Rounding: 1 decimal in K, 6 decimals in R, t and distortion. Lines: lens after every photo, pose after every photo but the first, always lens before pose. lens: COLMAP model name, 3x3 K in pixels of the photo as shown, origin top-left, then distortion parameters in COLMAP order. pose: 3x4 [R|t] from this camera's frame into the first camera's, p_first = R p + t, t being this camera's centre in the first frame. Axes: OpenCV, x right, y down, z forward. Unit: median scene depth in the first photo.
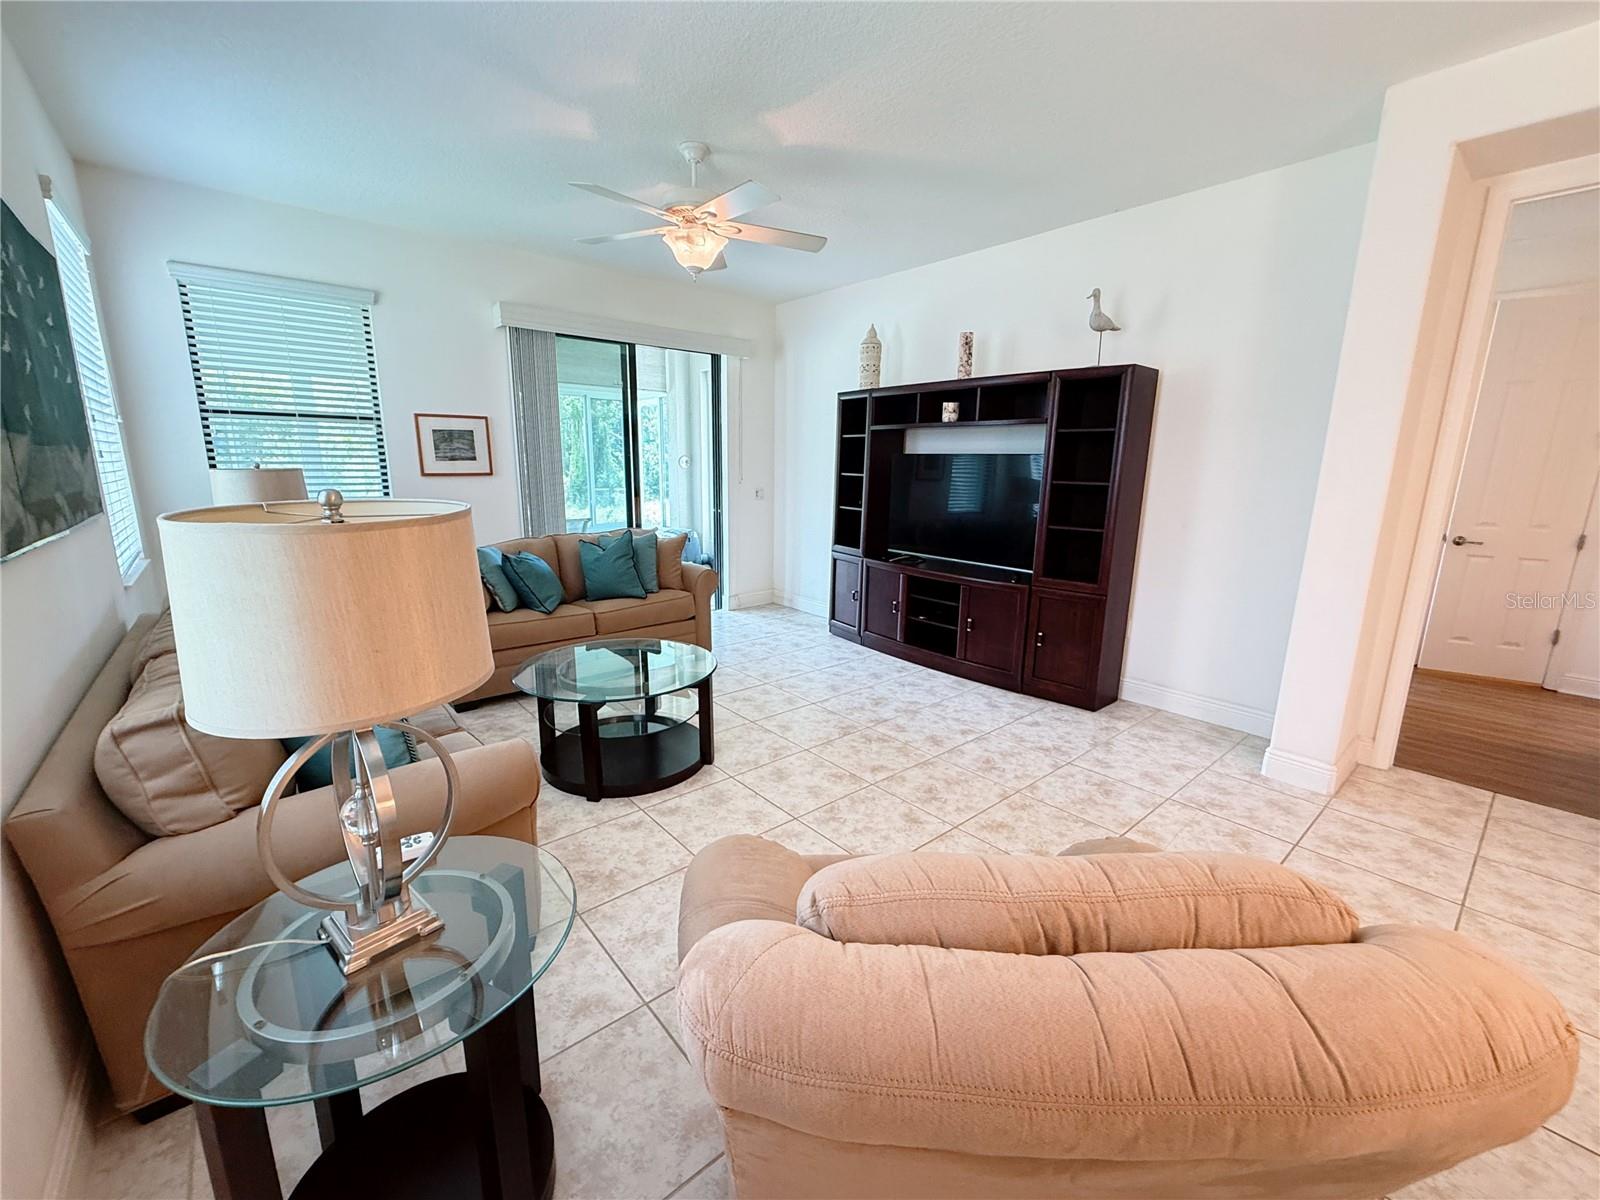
lens RADIAL K [[655.4, 0, 800.0], [0, 655.4, 600.0], [0, 0, 1]] dist [0.004458, 0.000210]
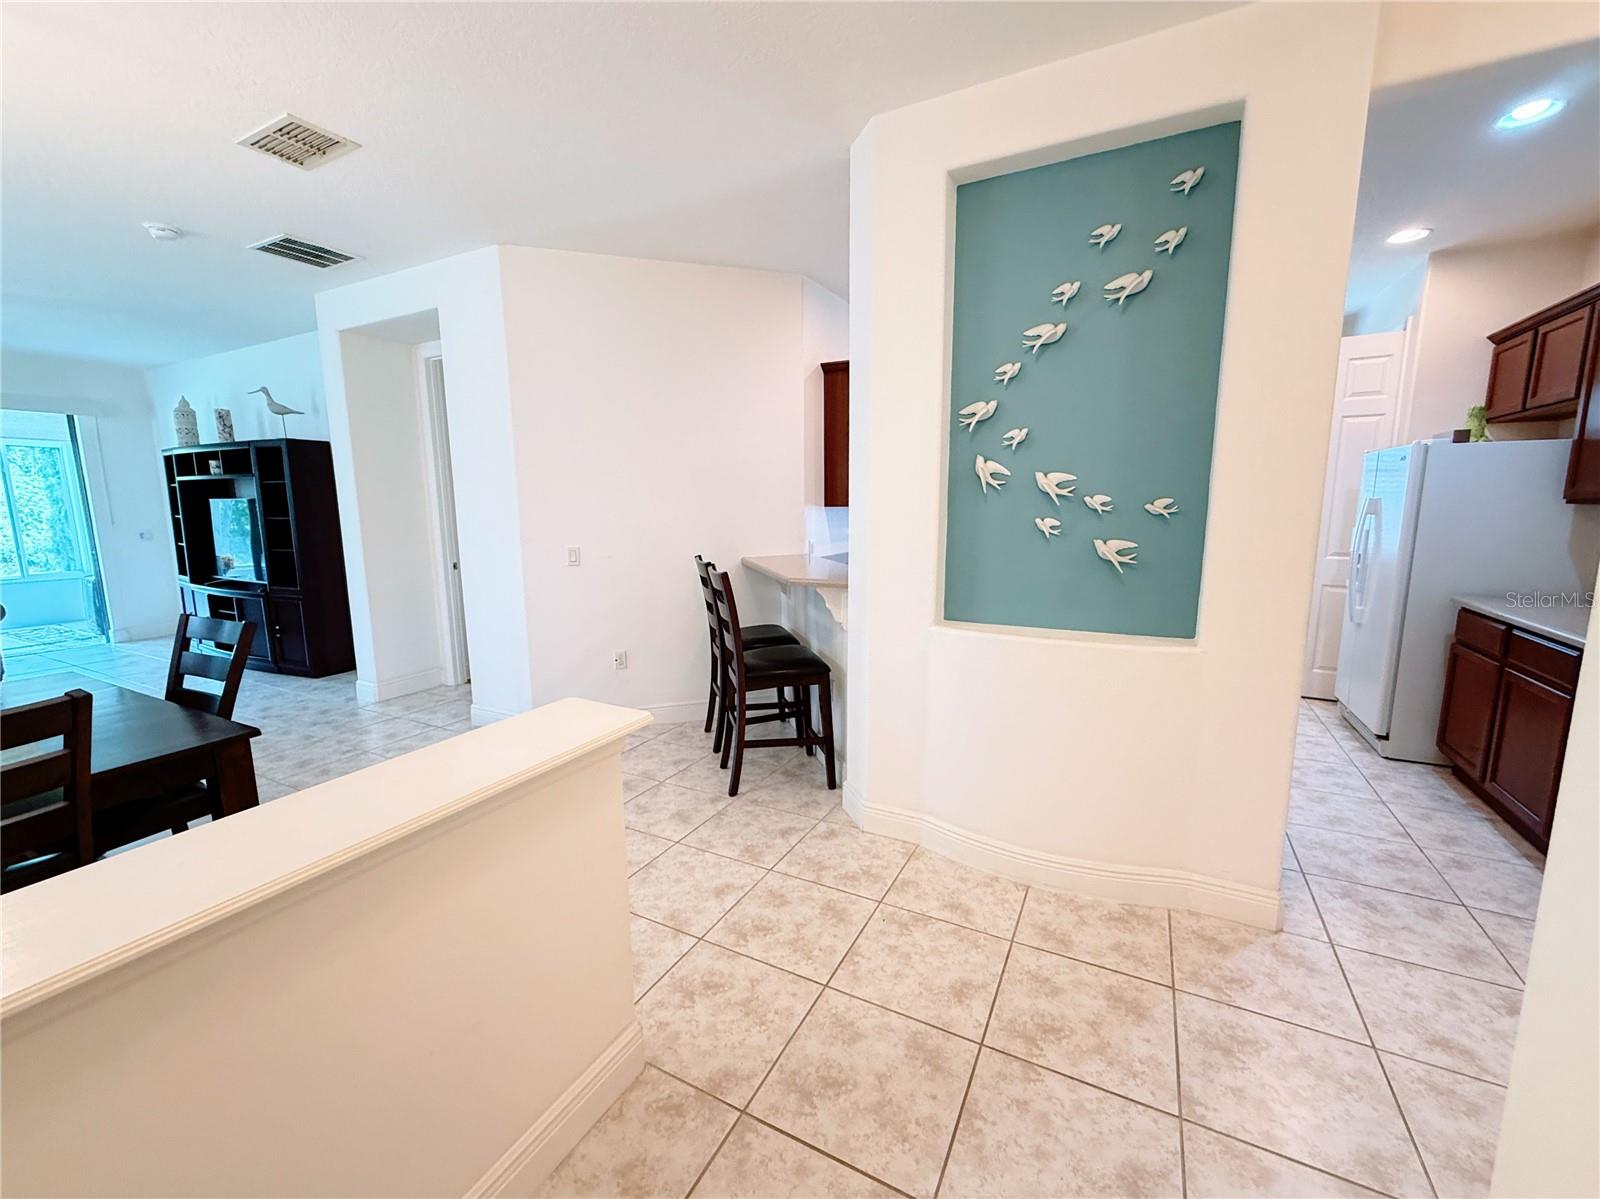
lens RADIAL K [[649.2, 0, 809.1], [0, 649.2, 604.7], [0, 0, 1]] dist [0.004183, -0.000050]
pose [[0.927724, -0.073268, 0.366004, 0.887124], [0.093217, 0.994954, -0.037107, 0.154922], [-0.361439, 0.068543, 0.929873, -0.664169]]
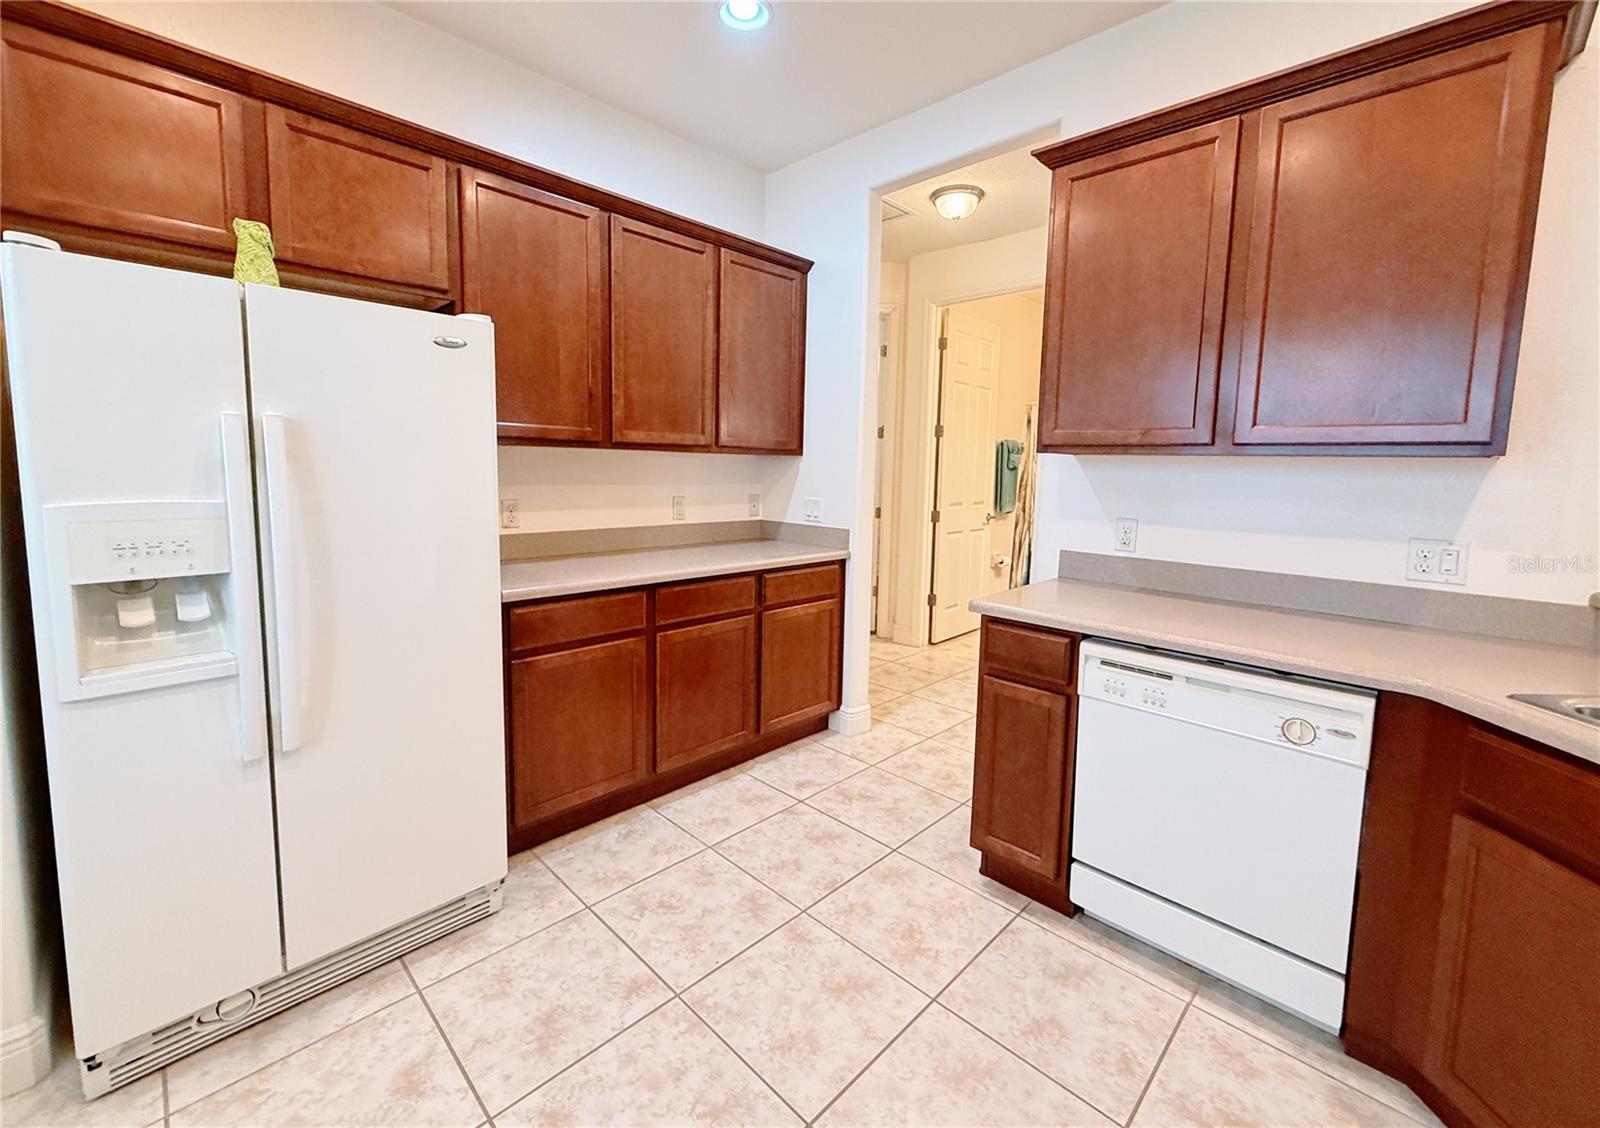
lens RADIAL K [[661.9, 0, 796.1], [0, 661.9, 530.4], [0, 0, 1]] dist [0.001003, 0.000390]
pose [[-0.995685, -0.024000, -0.089640, 1.749683], [-0.049981, 0.952590, 0.300125, -0.017017], [0.078187, 0.303310, -0.949679, 0.277384]]
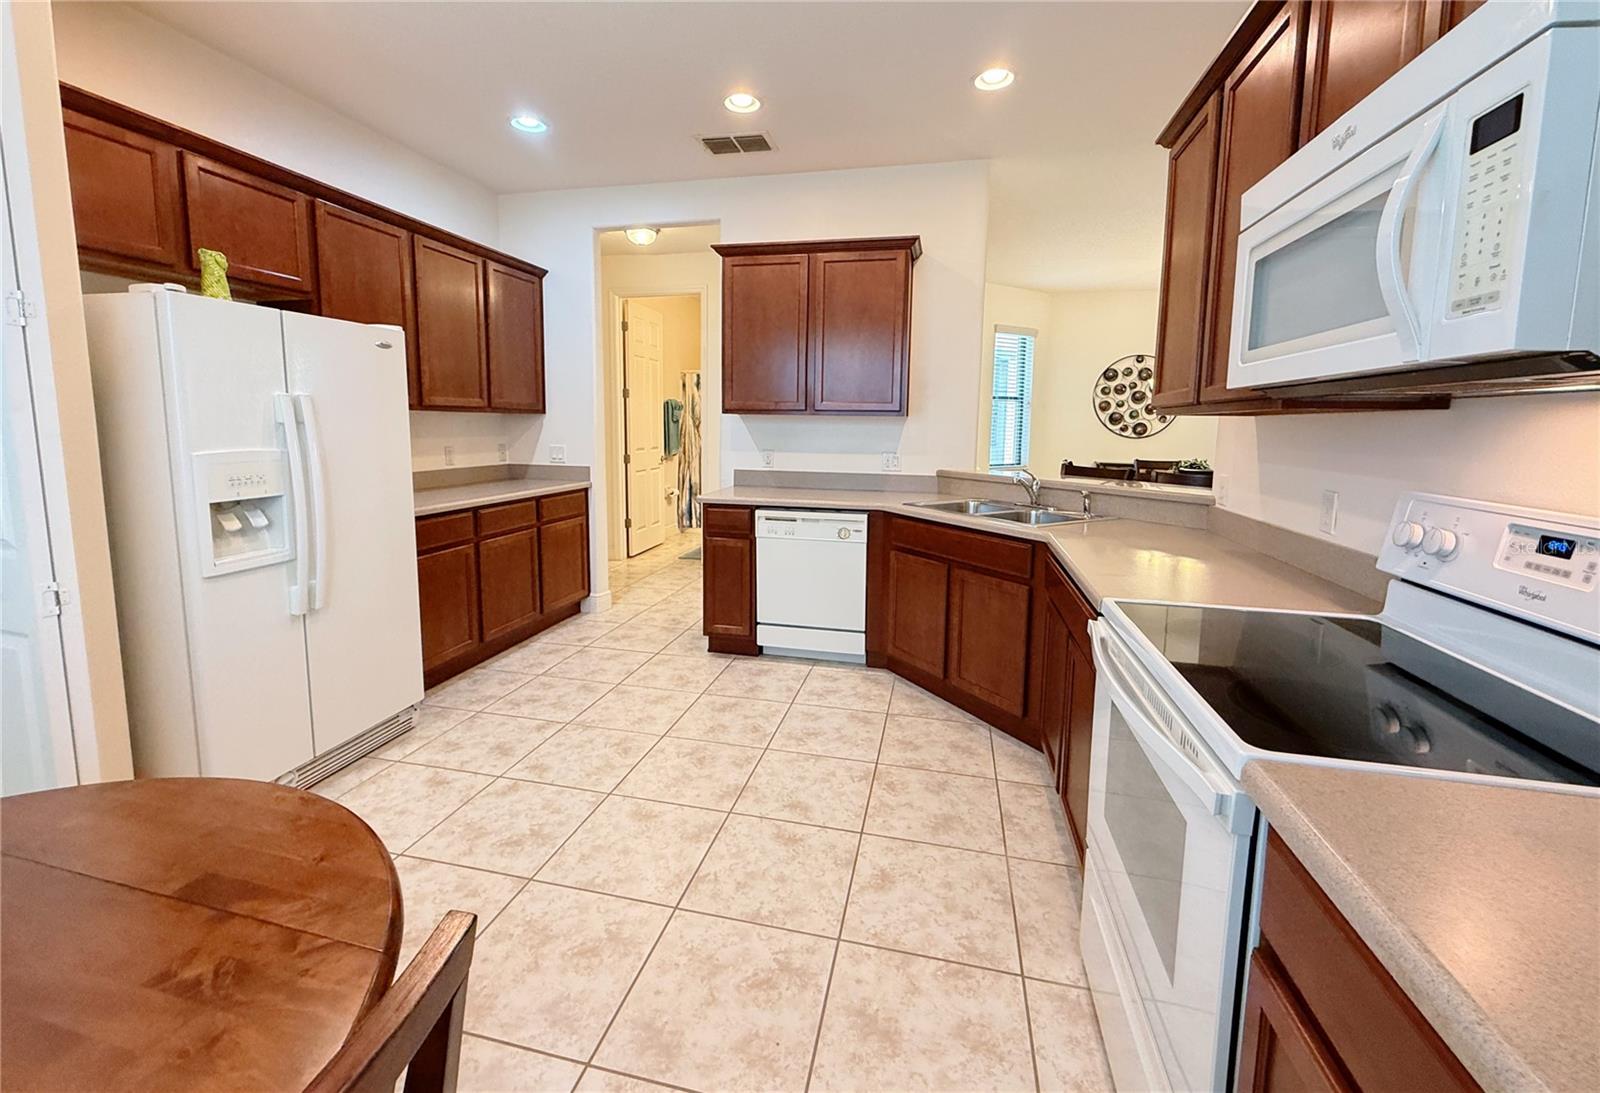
lens RADIAL K [[649.1, 0, 792.3], [0, 649.1, 495.5], [0, 0, 1]] dist [0.000330, 0.000193]
pose [[-0.807327, 0.044016, -0.588461, 1.987283], [-0.143372, 0.952703, 0.267957, -0.079577], [0.572423, 0.300697, -0.762832, 0.576262]]
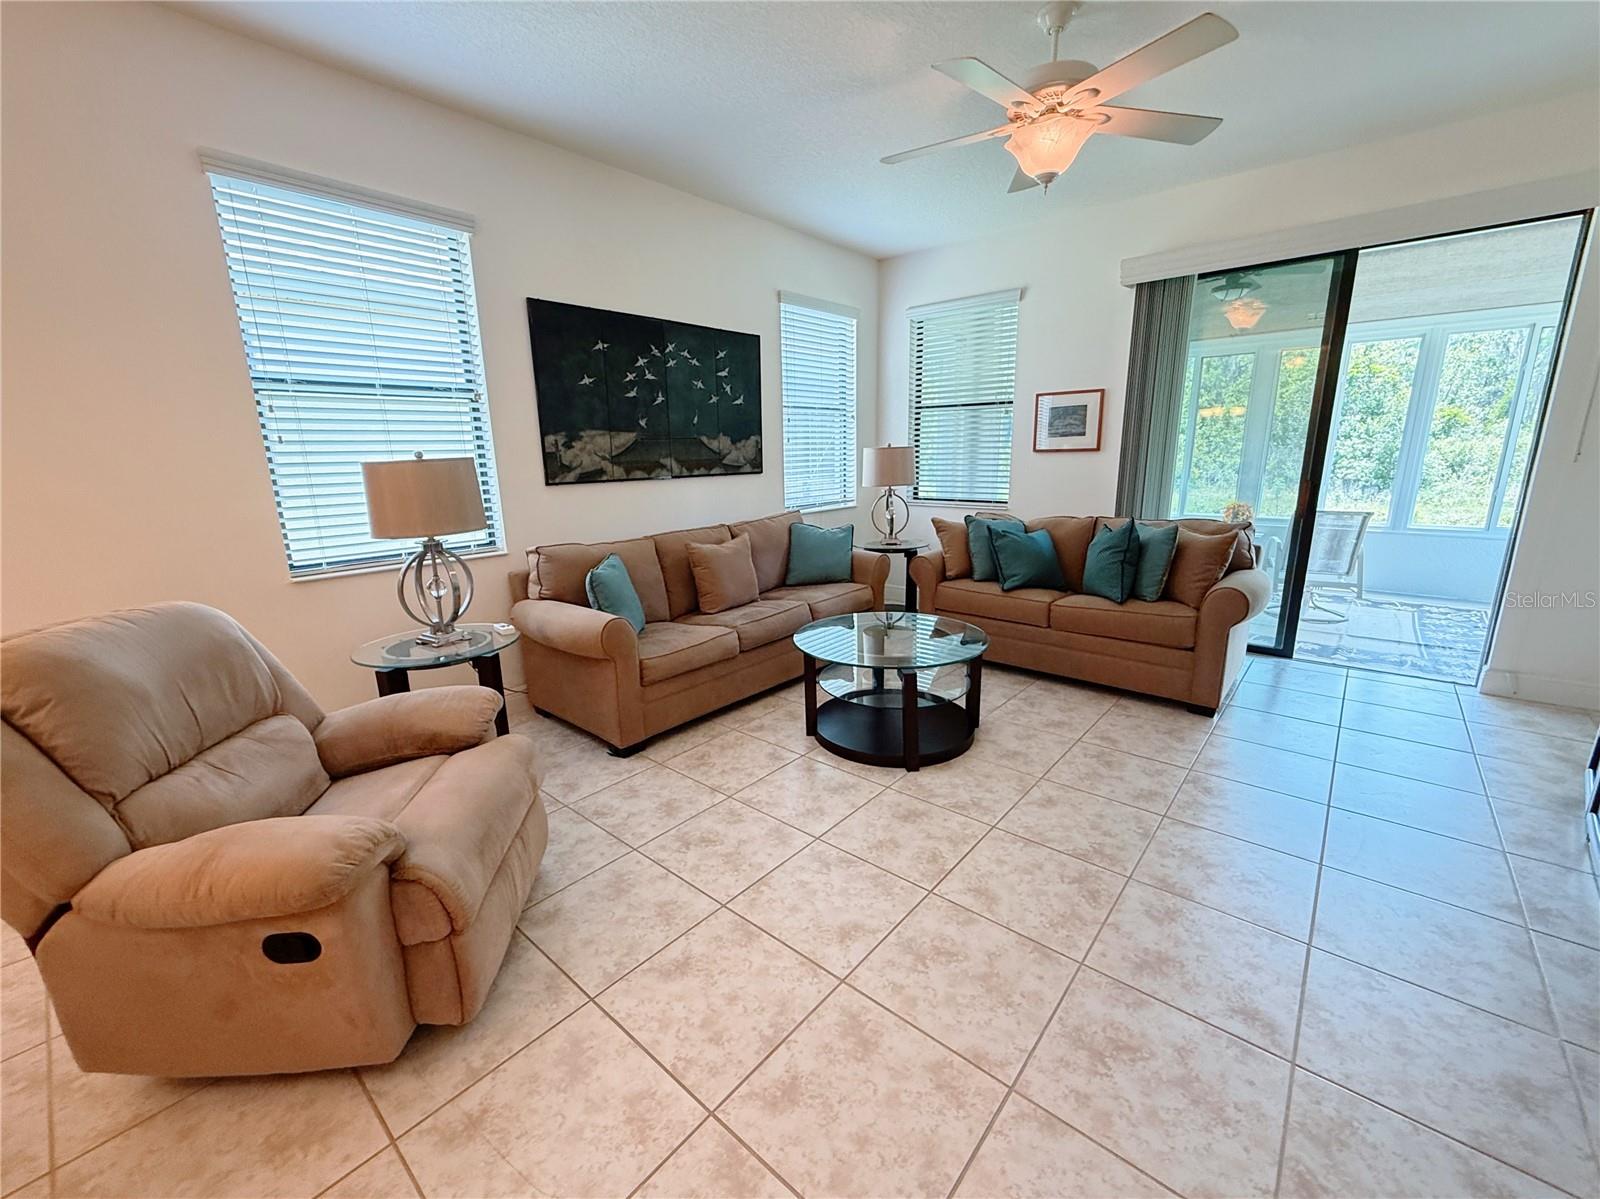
lens RADIAL K [[655.4, 0, 800.0], [0, 655.4, 599.5], [0, 0, 1]] dist [0.004458, 0.000210]
pose [[0.155811, 0.209507, -0.965313, 0.509458], [-0.183249, 0.966416, 0.180168, -0.086057], [0.970640, 0.148820, 0.188970, 0.505215]]
